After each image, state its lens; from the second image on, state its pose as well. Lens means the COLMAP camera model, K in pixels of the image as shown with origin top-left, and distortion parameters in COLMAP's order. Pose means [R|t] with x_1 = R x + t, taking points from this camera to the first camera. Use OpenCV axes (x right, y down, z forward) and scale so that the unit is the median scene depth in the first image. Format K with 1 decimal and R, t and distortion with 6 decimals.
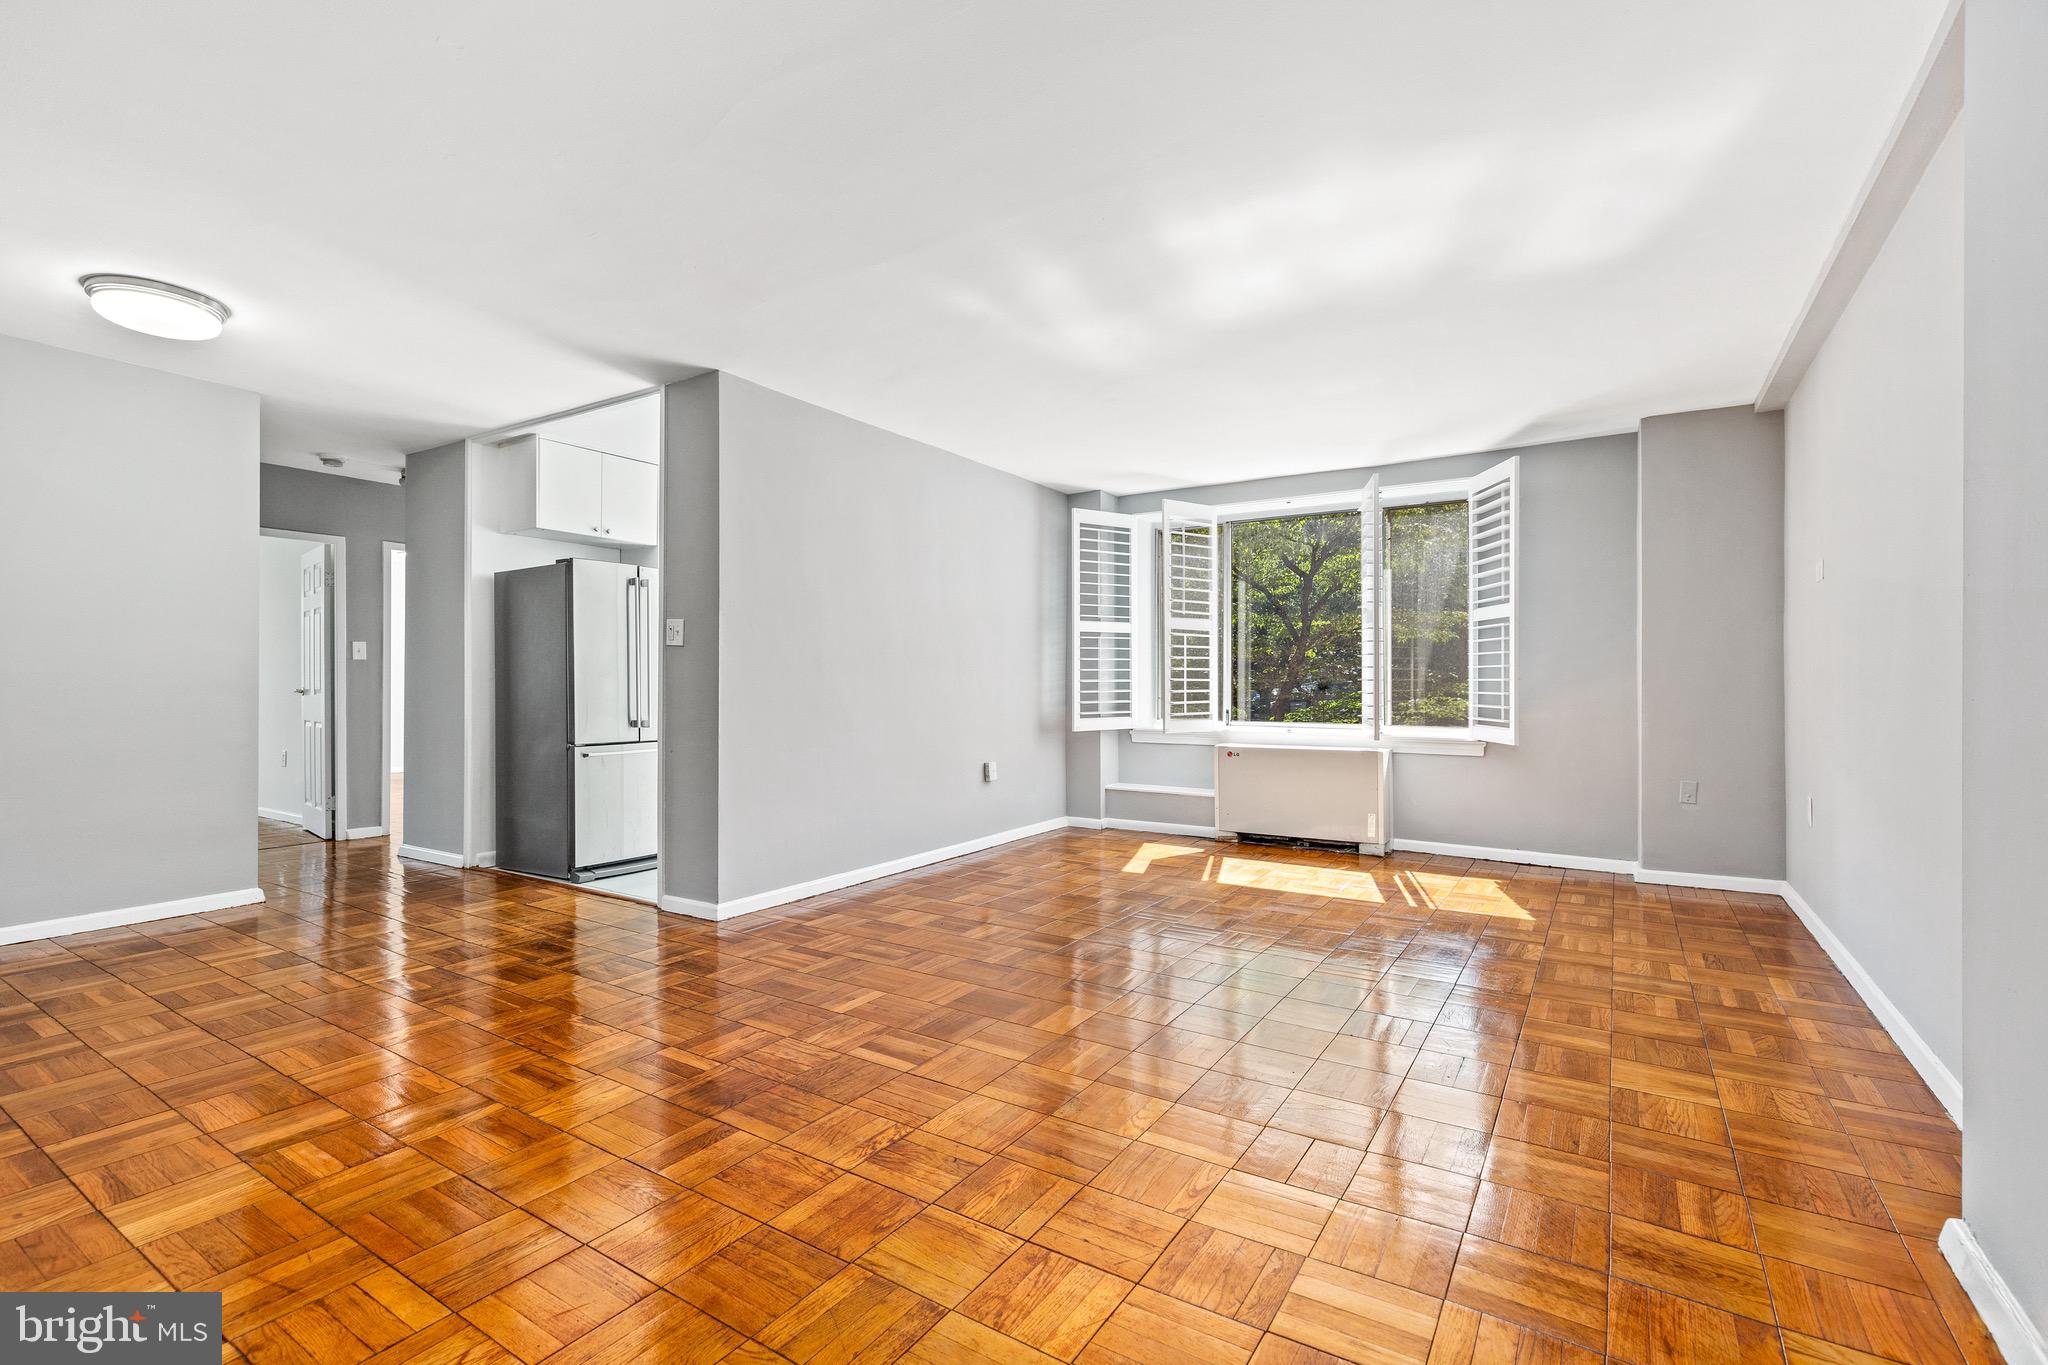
lens RADIAL K [[919.0, 0, 1020.1], [0, 919.0, 684.6], [0, 0, 1]] dist [-0.002655, 0.001037]
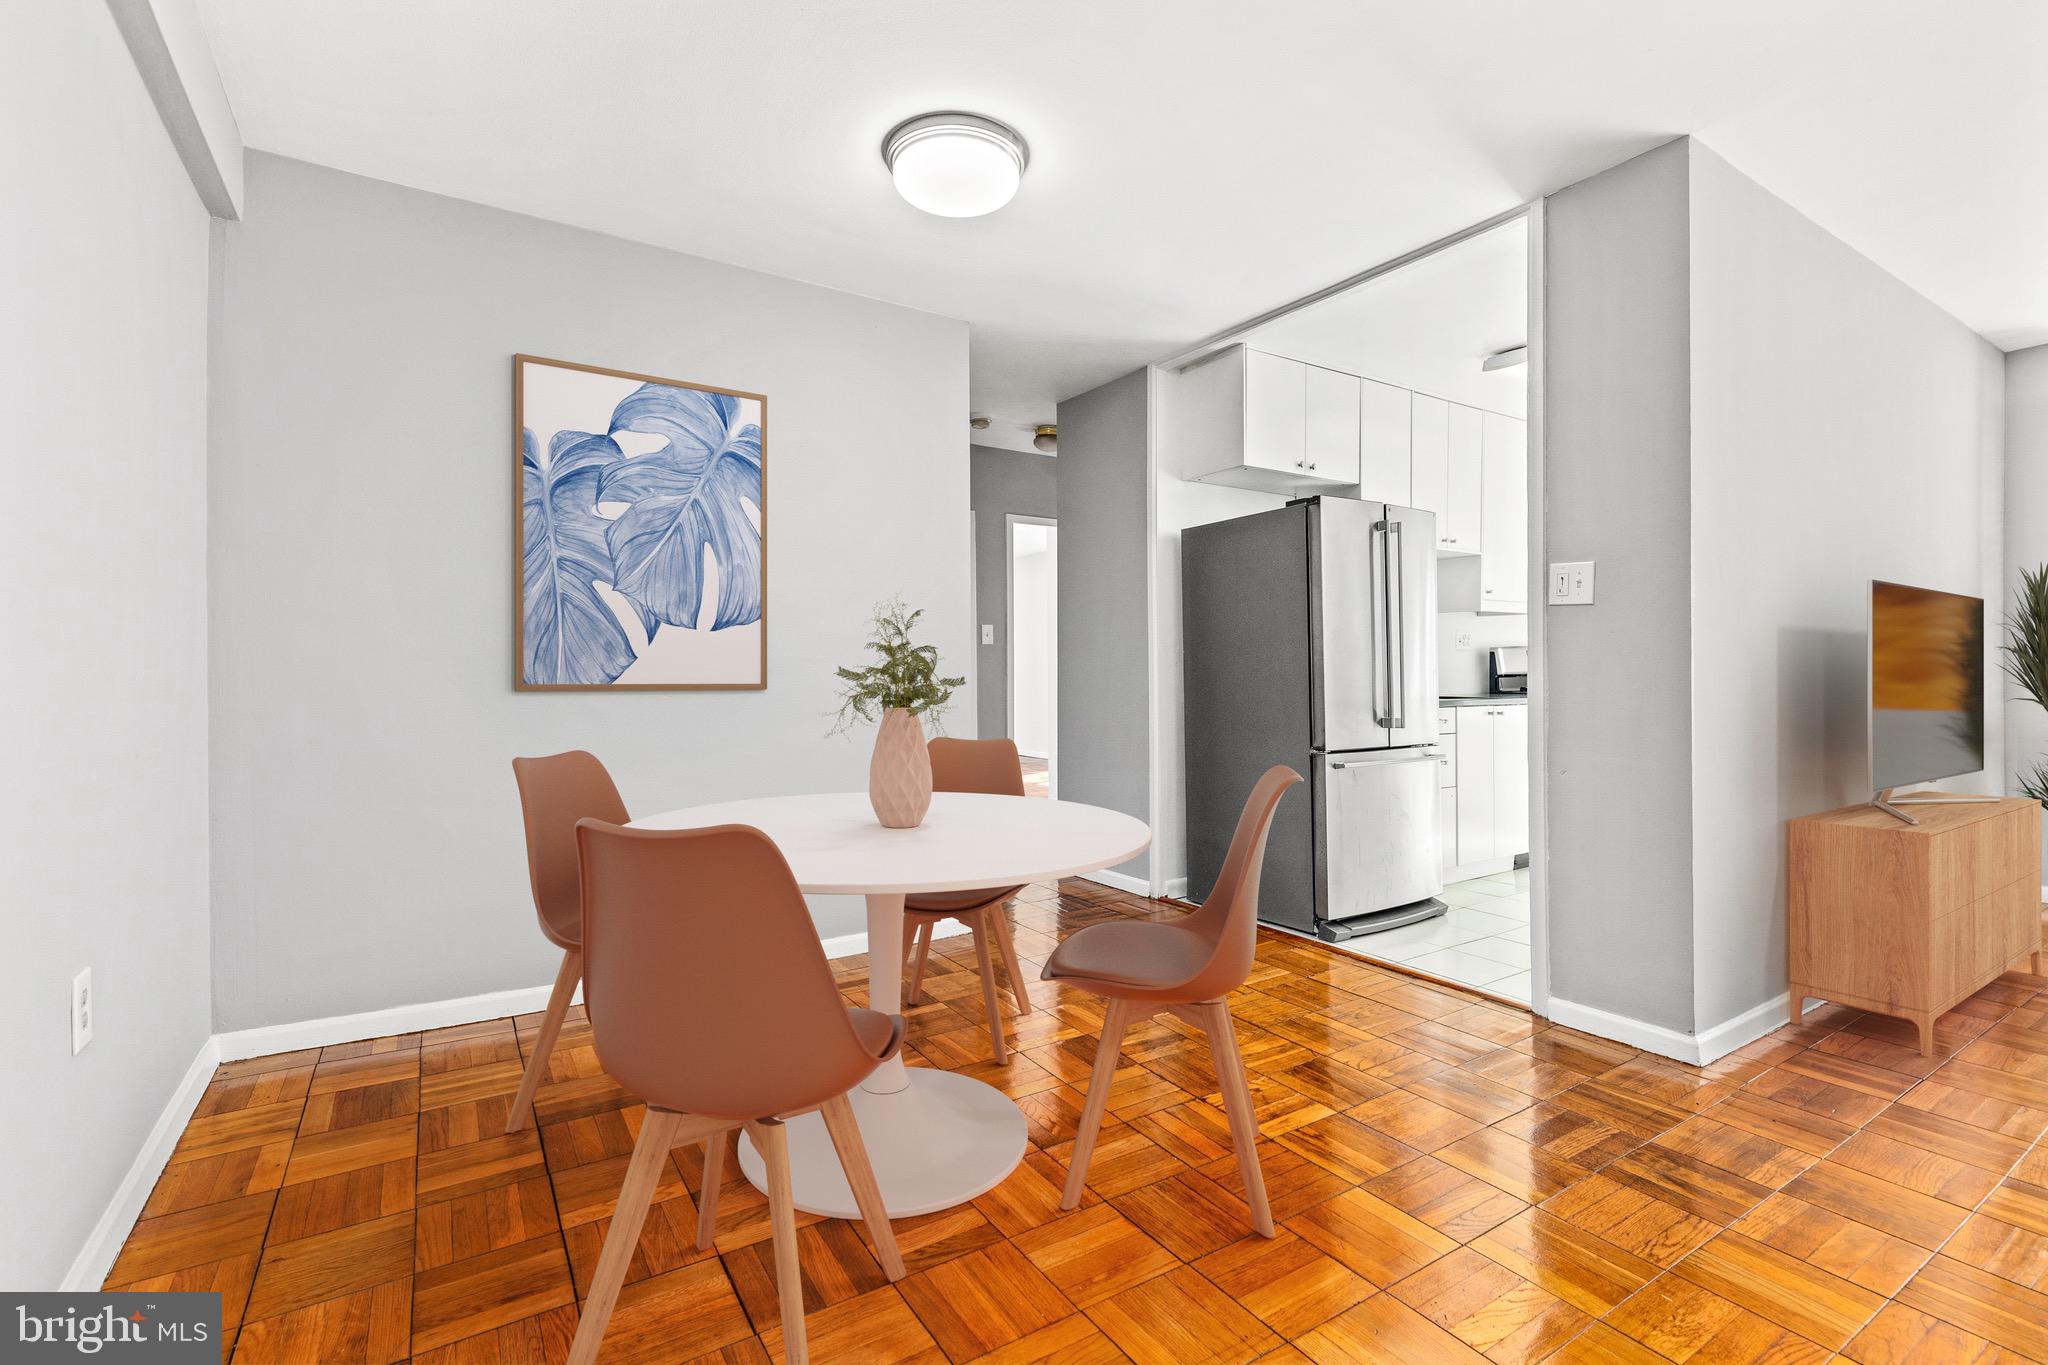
lens RADIAL K [[917.2, 0, 1005.5], [0, 917.2, 678.3], [0, 0, 1]] dist [-0.000778, 0.000382]
pose [[0.905071, -0.002927, -0.425250, -0.403693], [0.005992, 0.999965, 0.005871, 0.001710], [0.425218, -0.007862, 0.905057, 0.231874]]
